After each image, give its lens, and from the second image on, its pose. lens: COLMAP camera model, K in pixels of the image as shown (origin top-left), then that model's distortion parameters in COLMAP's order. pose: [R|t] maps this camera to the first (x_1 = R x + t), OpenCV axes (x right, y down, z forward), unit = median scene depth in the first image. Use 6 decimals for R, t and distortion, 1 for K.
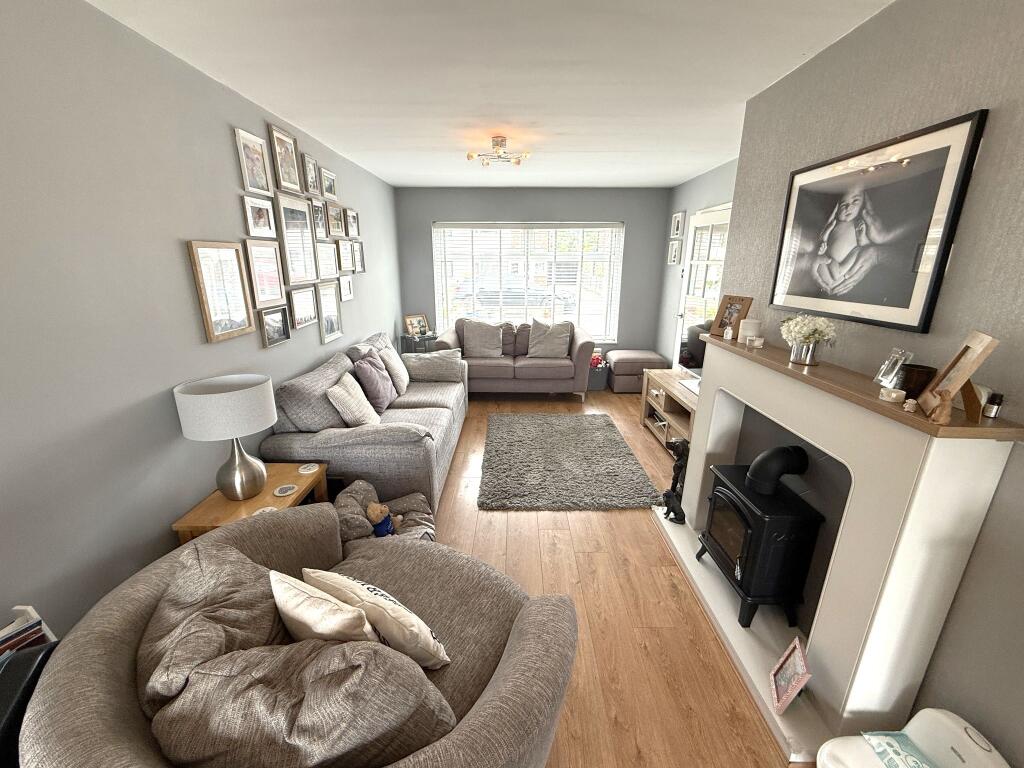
lens RADIAL K [[407.3, 0, 508.7], [0, 407.3, 382.6], [0, 0, 1]] dist [-0.002539, 0.000830]
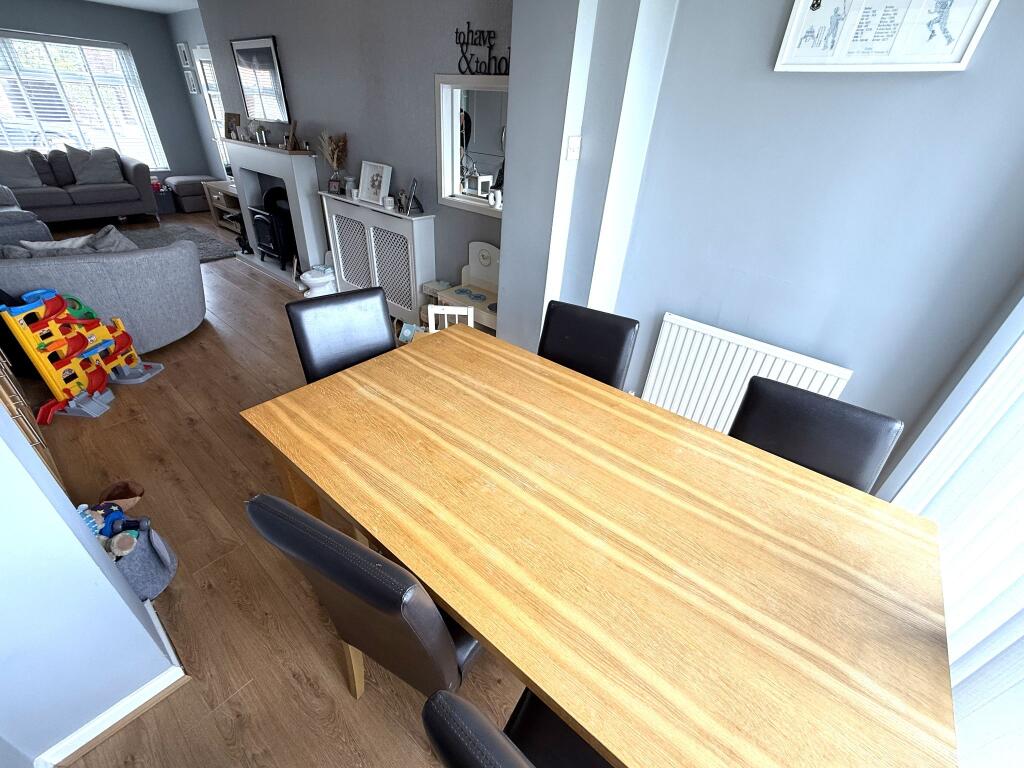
lens RADIAL K [[428.3, 0, 512.0], [0, 428.3, 384.0], [0, 0, 1]] dist [0.001181, -0.000777]
pose [[0.628023, -0.382429, 0.677742, -0.254222], [0.166758, 0.916821, 0.362809, 0.253318], [-0.760117, -0.114834, 0.639558, -0.810090]]
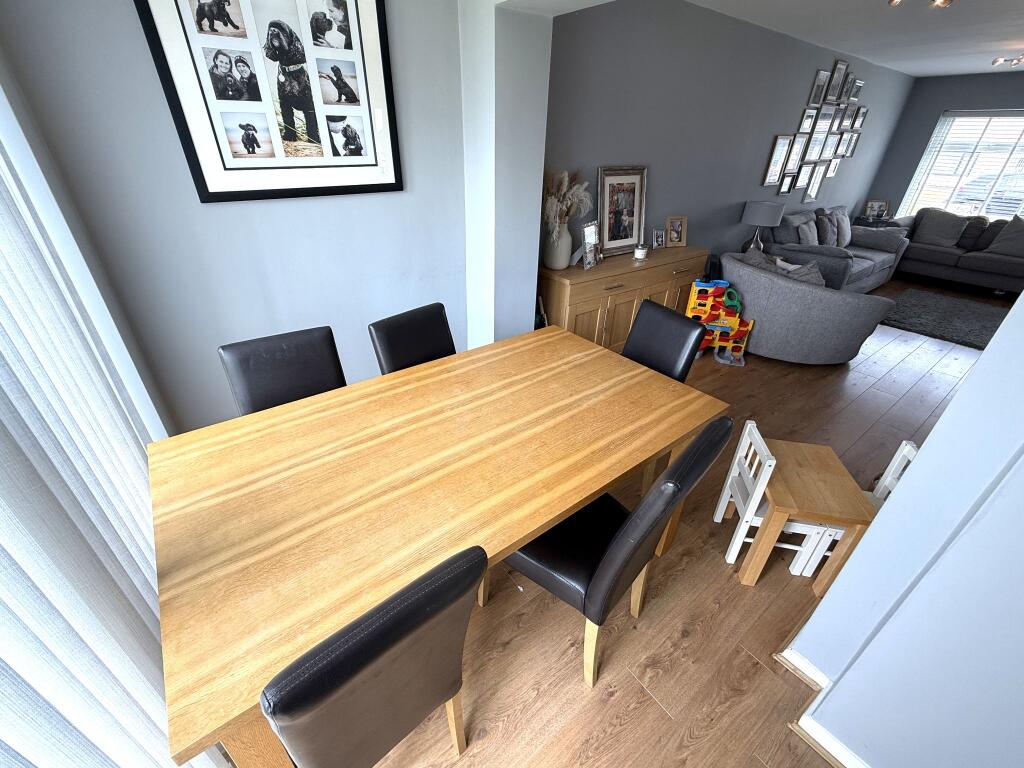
lens RADIAL K [[428.3, 0, 512.0], [0, 428.3, 384.0], [0, 0, 1]] dist [0.001181, -0.000777]
pose [[0.609753, 0.406527, -0.680395, 0.250399], [-0.251759, 0.913327, 0.320080, 0.263201], [0.751544, -0.023875, 0.659251, -0.863315]]
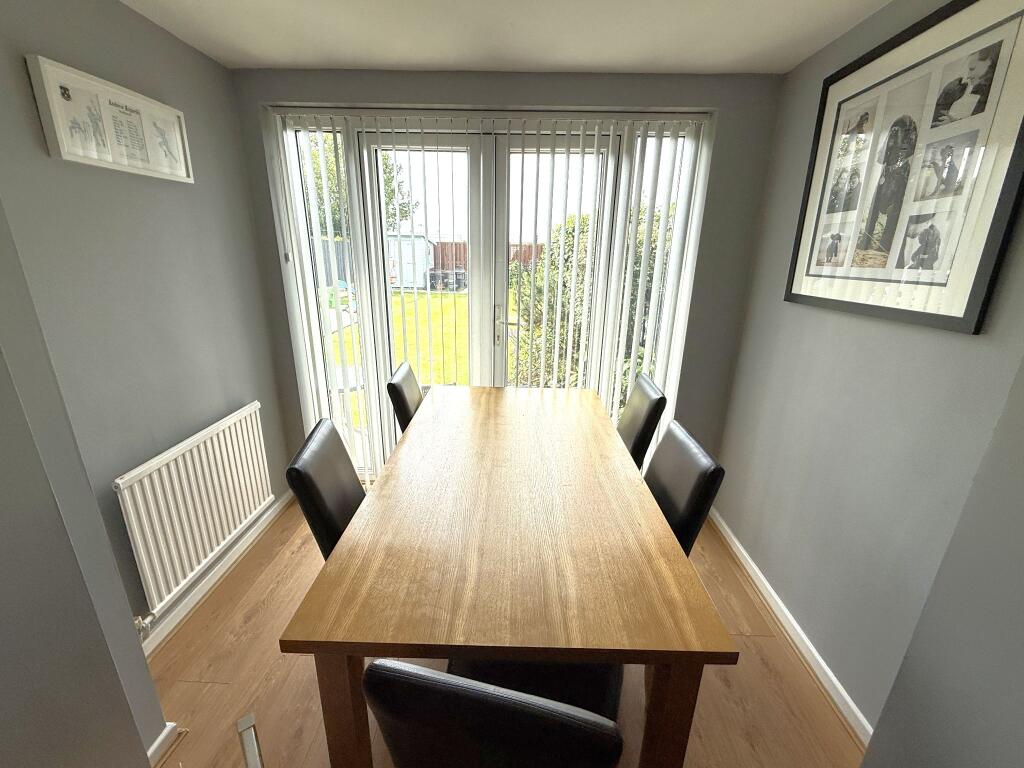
lens RADIAL K [[428.3, 0, 512.0], [0, 428.3, 384.0], [0, 0, 1]] dist [0.001181, -0.000777]
pose [[-0.999581, -0.026128, 0.012426, -0.034419], [-0.014579, 0.825856, 0.563693, 0.106542], [-0.024991, 0.563276, -0.825891, -0.291612]]
